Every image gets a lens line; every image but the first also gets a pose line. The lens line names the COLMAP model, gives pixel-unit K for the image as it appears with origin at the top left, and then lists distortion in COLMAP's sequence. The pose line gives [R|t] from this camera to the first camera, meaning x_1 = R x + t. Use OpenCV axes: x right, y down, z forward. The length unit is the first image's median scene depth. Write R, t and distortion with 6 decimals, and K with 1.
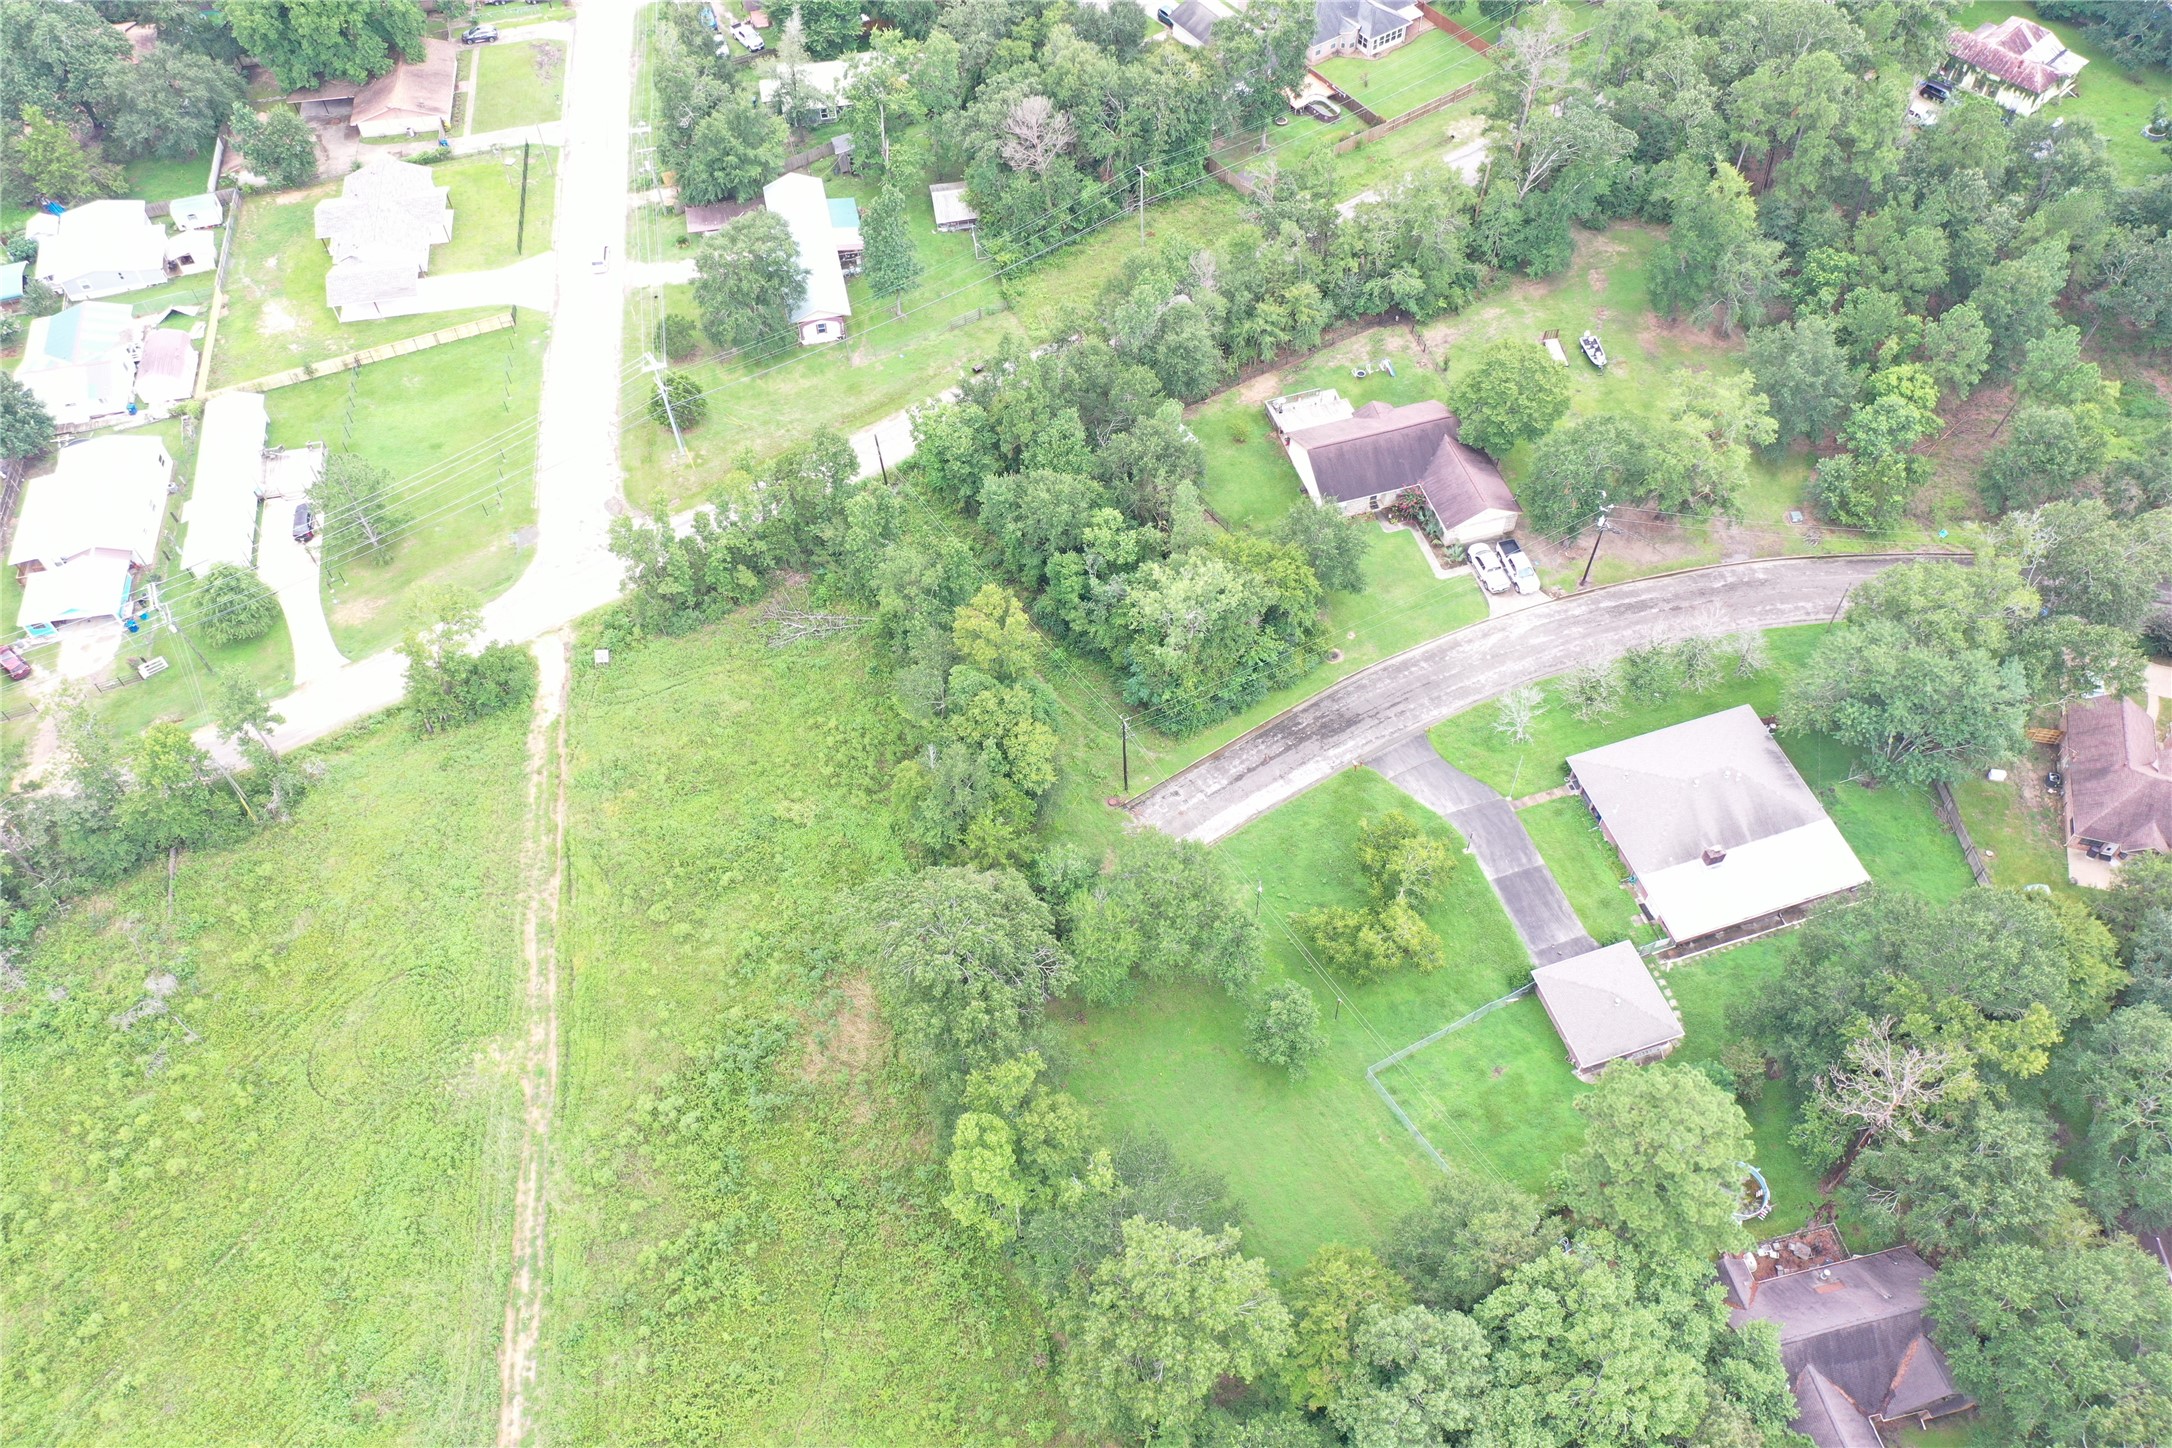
lens RADIAL K [[1721.6, 0, 1083.0], [0, 1721.6, 724.1], [0, 0, 1]] dist [0.010947, 0.001389]
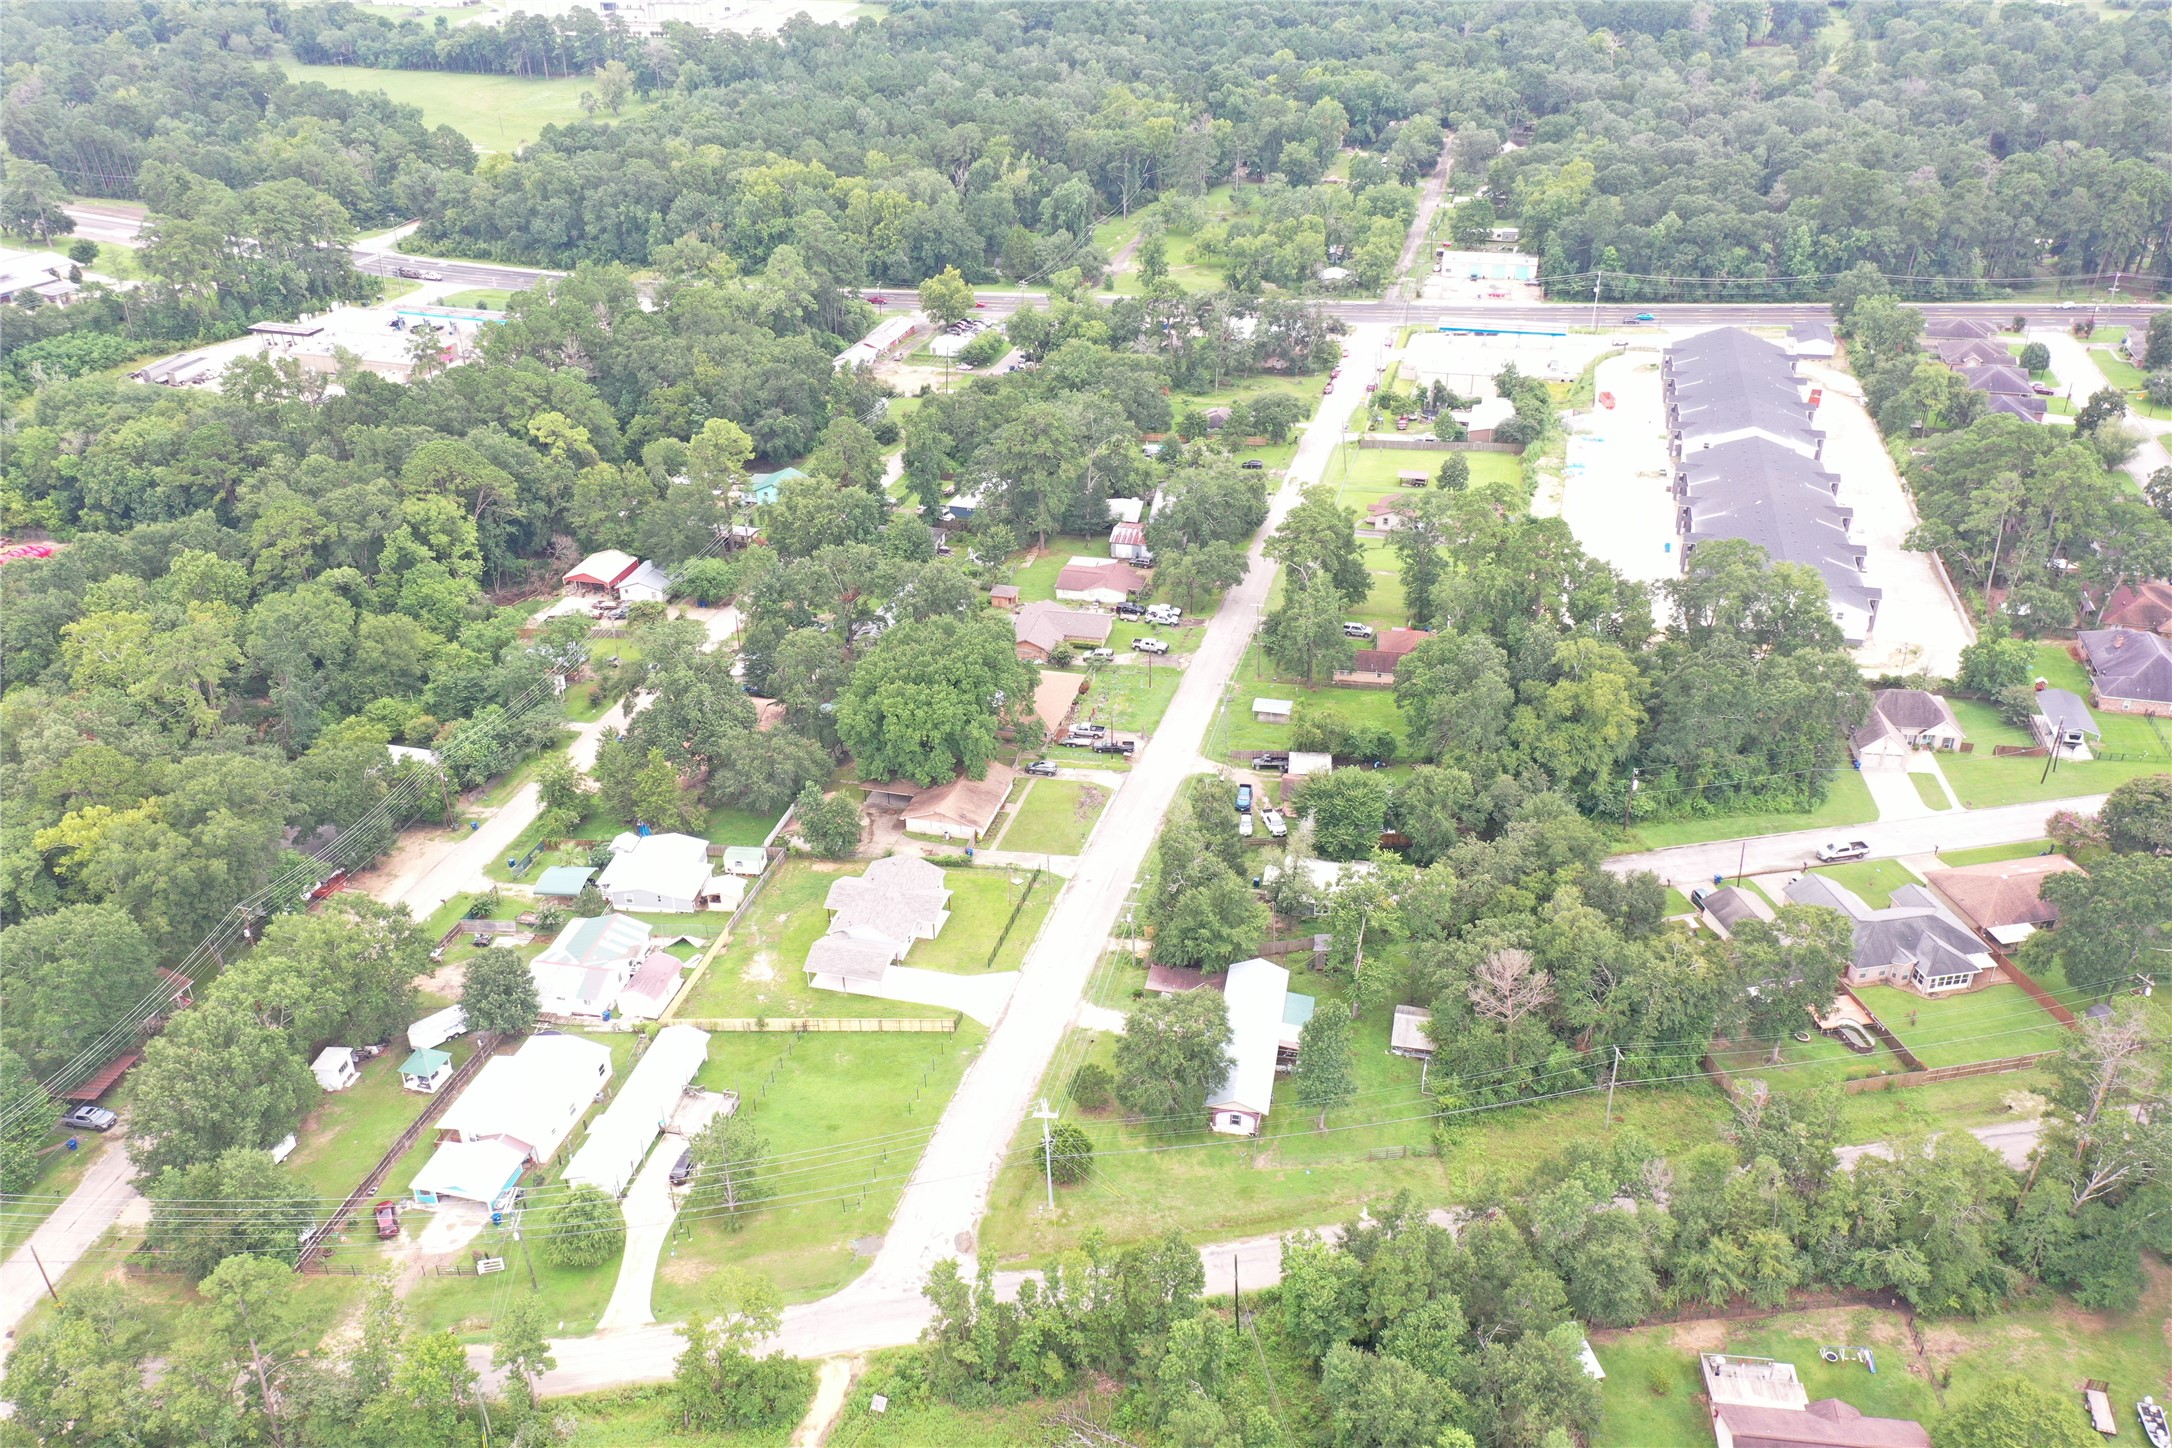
lens RADIAL K [[1721.6, 0, 1075.4], [0, 1721.6, 716.5], [0, 0, 1]] dist [0.010947, 0.001389]
pose [[0.913924, 0.195993, -0.355428, 0.063321], [-0.325254, 0.877483, -0.352469, -0.061699], [0.242801, 0.437734, 0.865700, 0.056488]]
